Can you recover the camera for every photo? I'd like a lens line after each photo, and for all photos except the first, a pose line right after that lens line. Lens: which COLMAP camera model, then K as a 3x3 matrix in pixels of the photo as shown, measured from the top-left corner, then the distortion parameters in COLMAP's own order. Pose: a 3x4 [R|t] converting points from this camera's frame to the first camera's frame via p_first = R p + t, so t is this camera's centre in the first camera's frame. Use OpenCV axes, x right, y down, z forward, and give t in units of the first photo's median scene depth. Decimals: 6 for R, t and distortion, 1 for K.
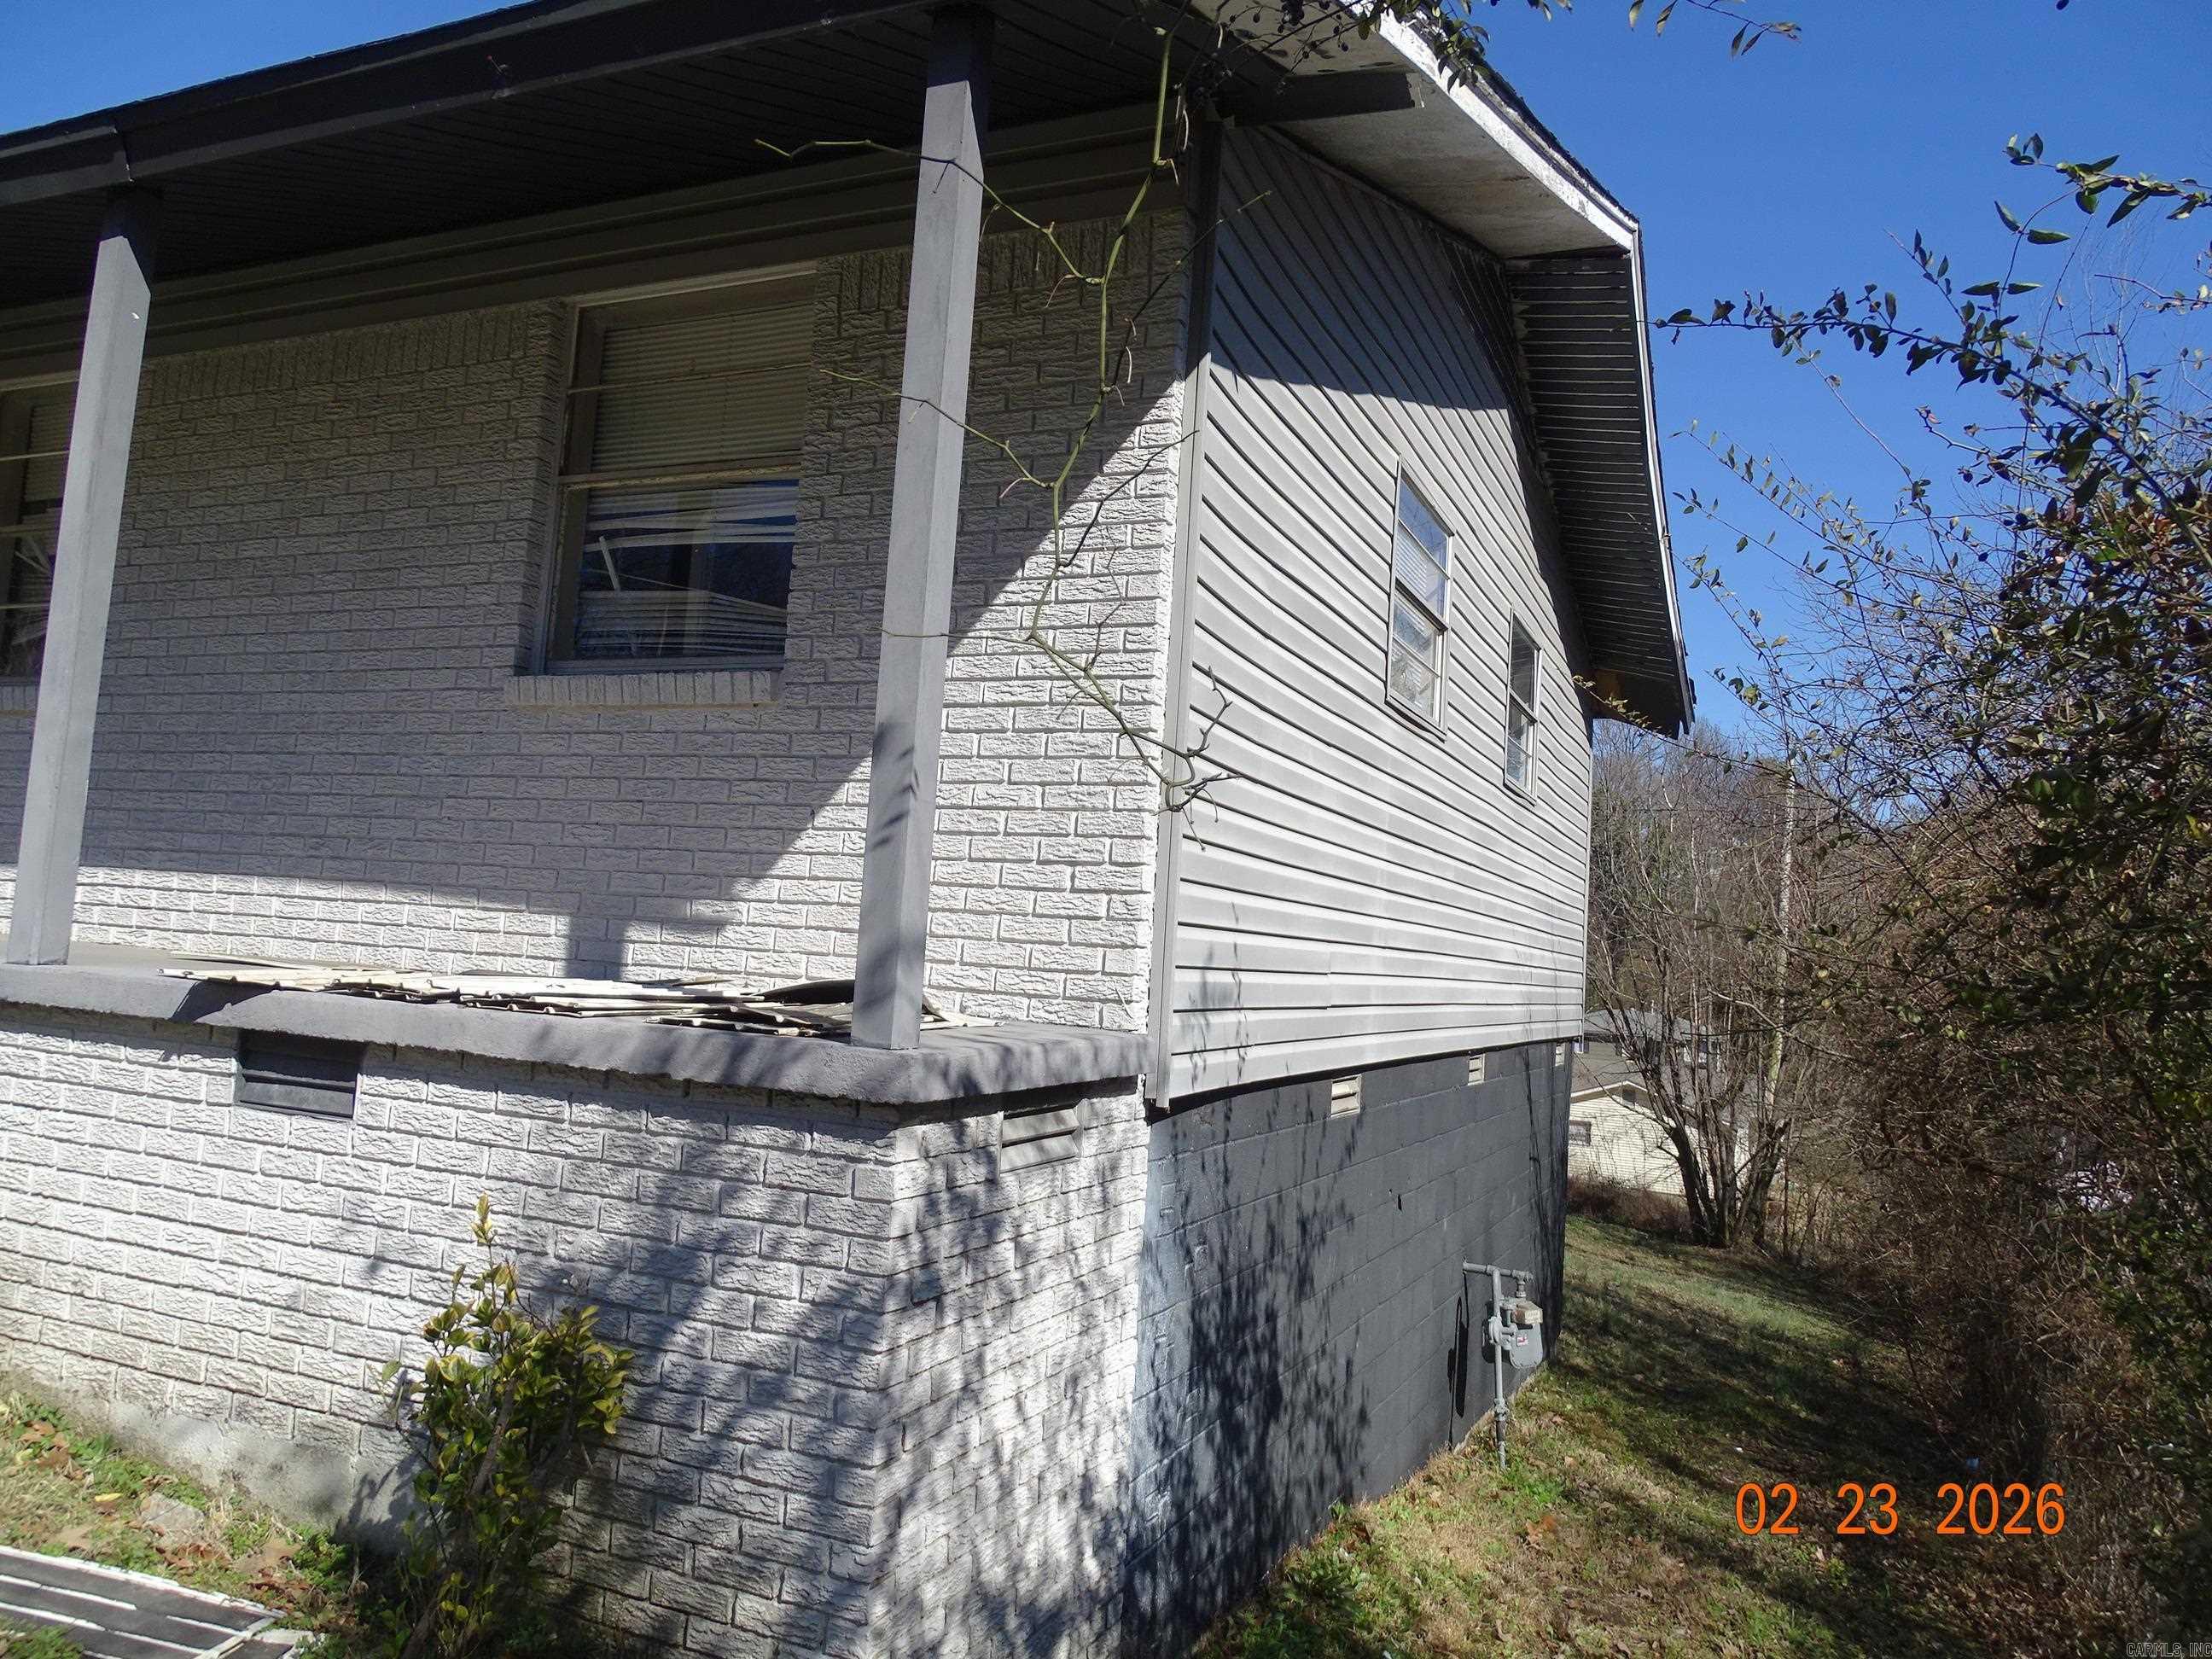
lens RADIAL K [[1581.3, 0, 1106.0], [0, 1581.3, 829.5], [0, 0, 1]] dist [-0.000307, -0.000350]
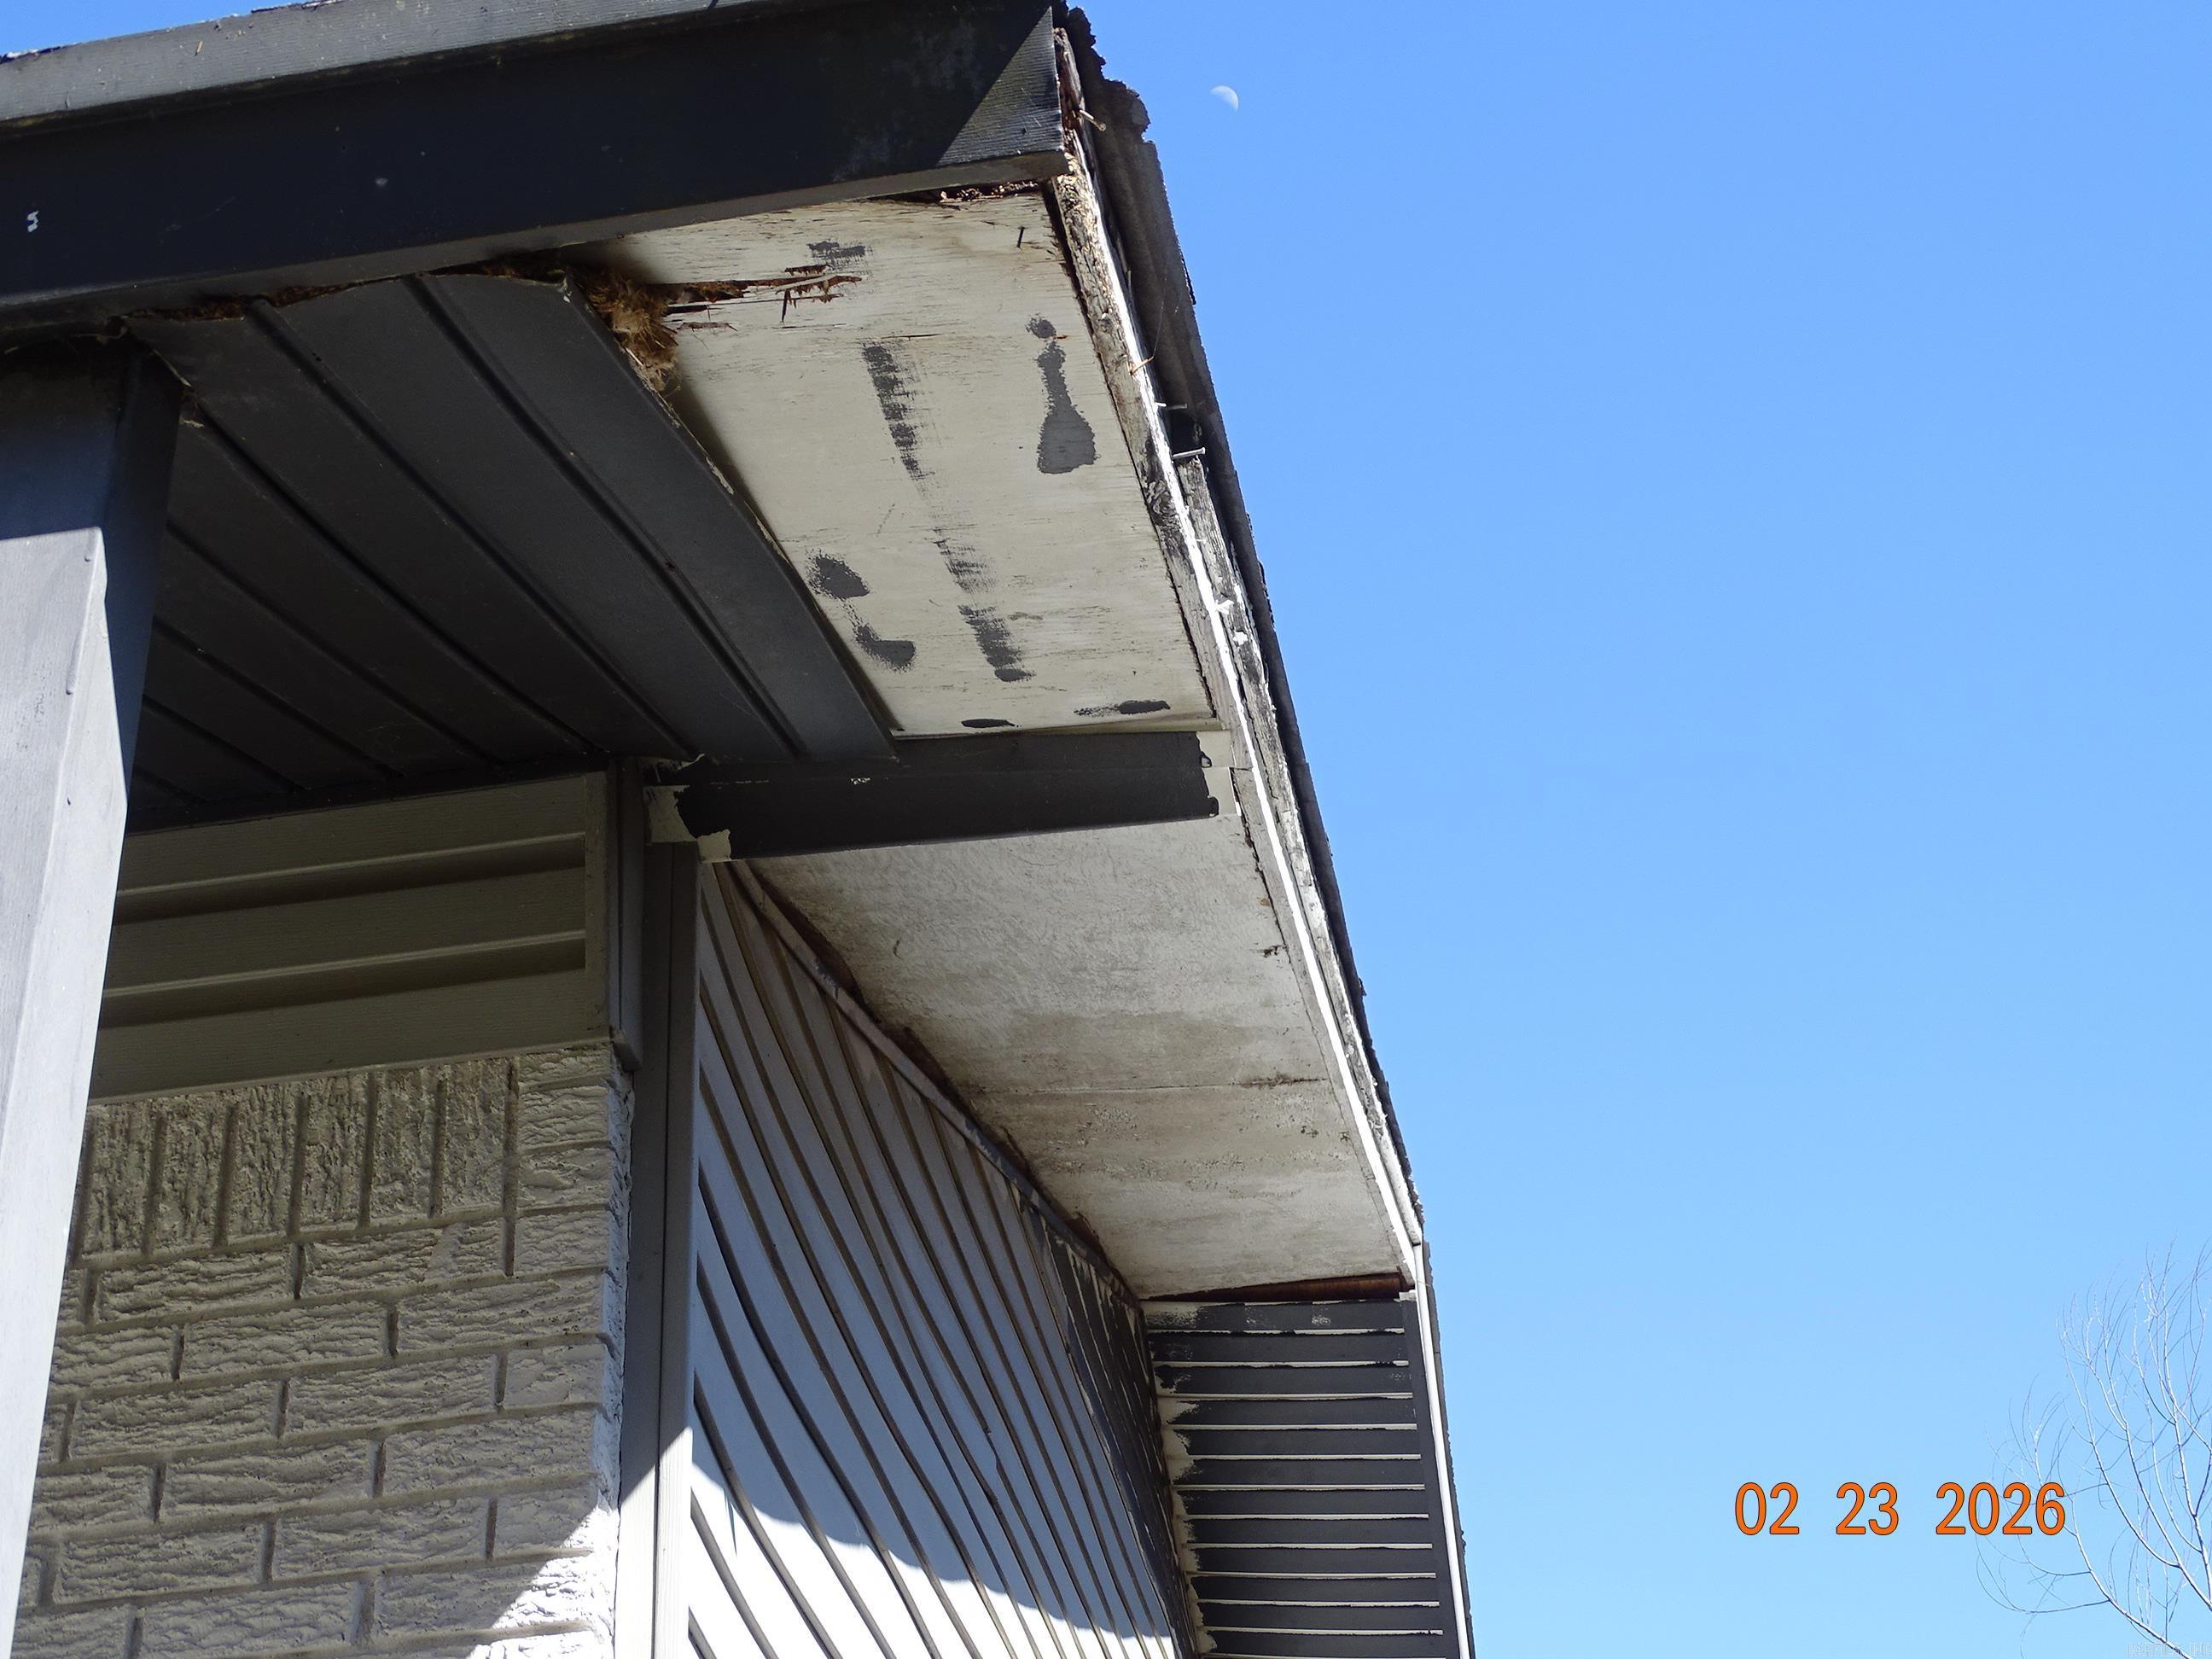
lens RADIAL K [[3289.9, 0, 1106.0], [0, 3289.9, 829.5], [0, 0, 1]] dist [-0.025903, -0.043327]
pose [[0.954665, 0.056613, 0.292248, -0.056224], [0.094653, 0.873068, -0.478324, -0.059436], [-0.282231, 0.484302, 0.828129, 0.288791]]
